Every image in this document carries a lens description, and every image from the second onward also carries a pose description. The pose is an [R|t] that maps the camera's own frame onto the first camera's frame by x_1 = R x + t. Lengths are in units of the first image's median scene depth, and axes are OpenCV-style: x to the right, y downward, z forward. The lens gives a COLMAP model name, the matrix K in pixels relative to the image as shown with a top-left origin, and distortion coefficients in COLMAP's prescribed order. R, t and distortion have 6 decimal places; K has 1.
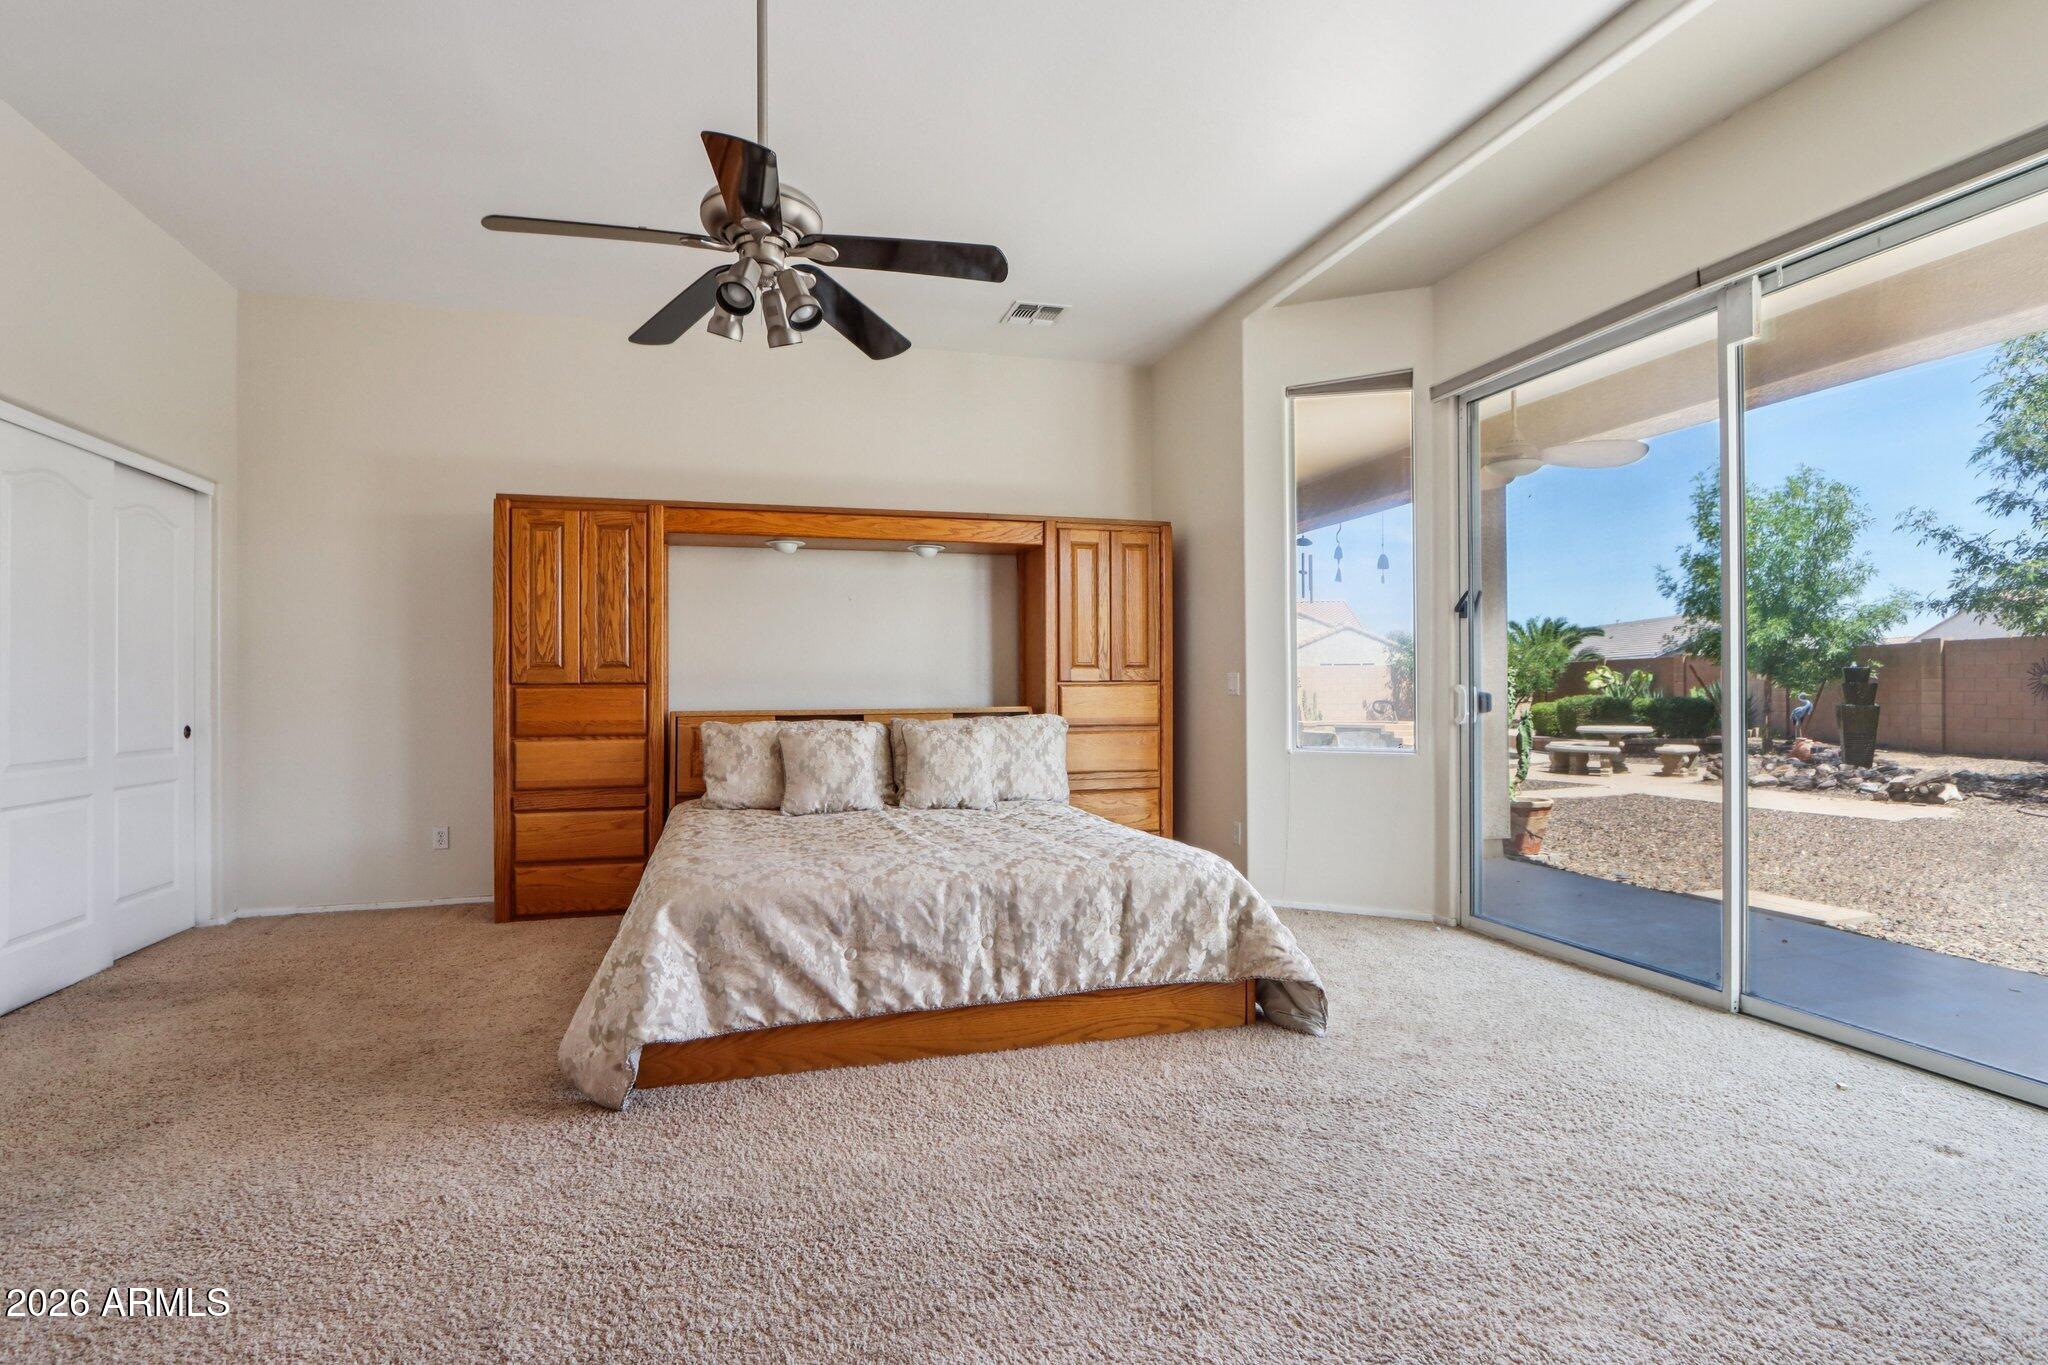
lens RADIAL K [[996.2, 0, 993.5], [0, 996.2, 685.3], [0, 0, 1]] dist [-0.014541, -0.000530]
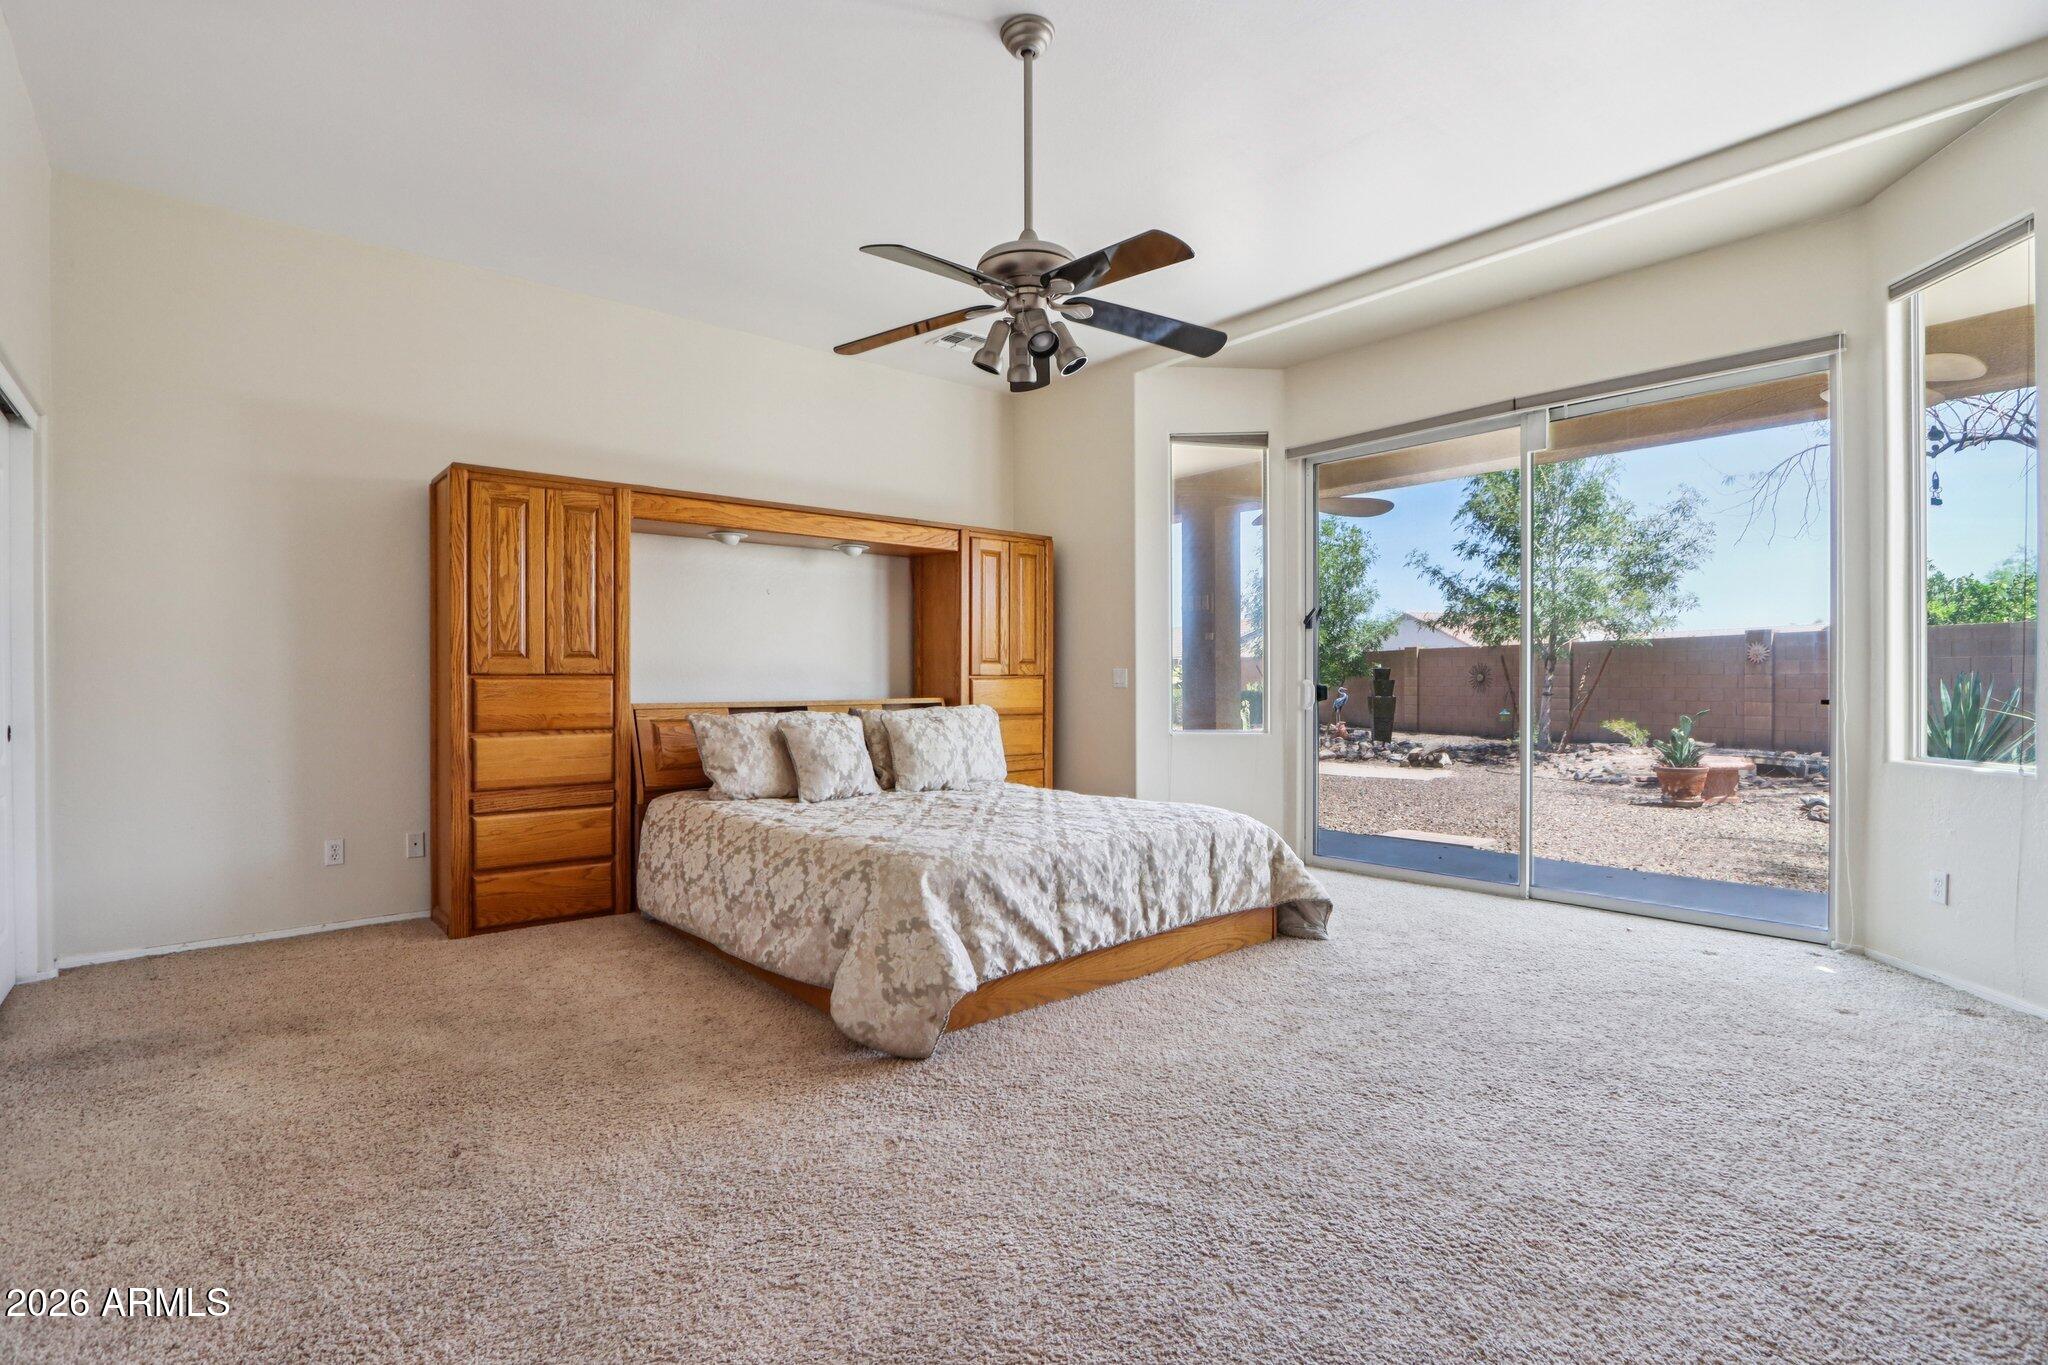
lens RADIAL K [[996.5, 0, 996.1], [0, 996.5, 691.0], [0, 0, 1]] dist [-0.016065, 0.000233]
pose [[0.910620, -0.000550, 0.413244, -0.422054], [-0.004227, 0.999934, 0.010645, 0.002178], [-0.413223, -0.011441, 0.910558, -0.023944]]
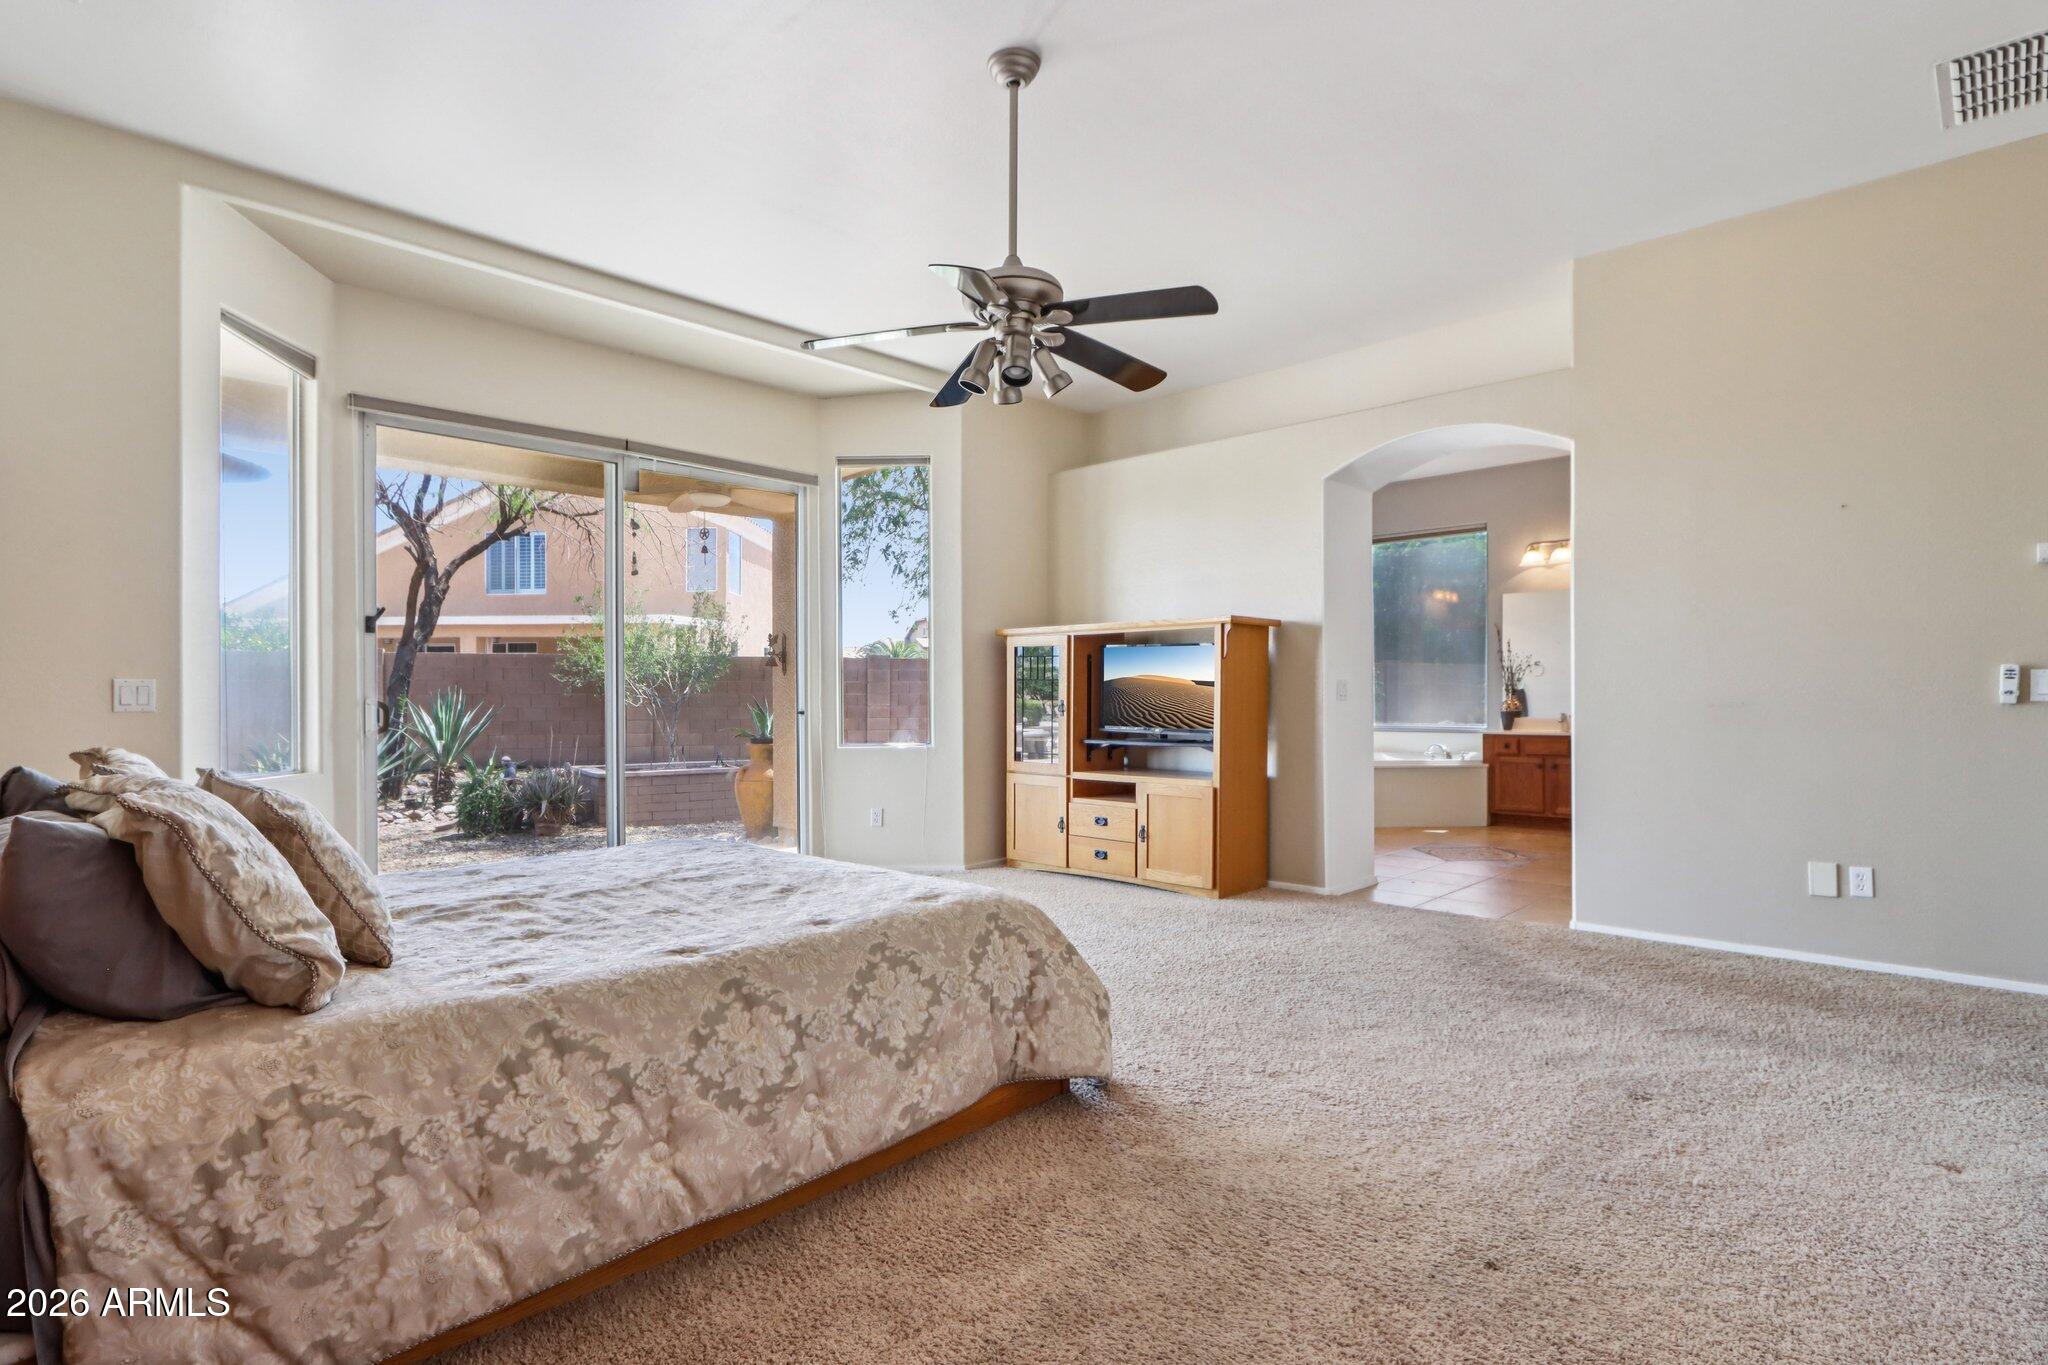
lens RADIAL K [[1016.1, 0, 1026.0], [0, 1016.1, 695.1], [0, 0, 1]] dist [0.000323, -0.000075]
pose [[-0.510323, 0.010559, 0.859918, -0.723113], [0.004695, 0.999944, -0.009493, 0.008776], [-0.859970, -0.000807, -0.510344, 0.904815]]
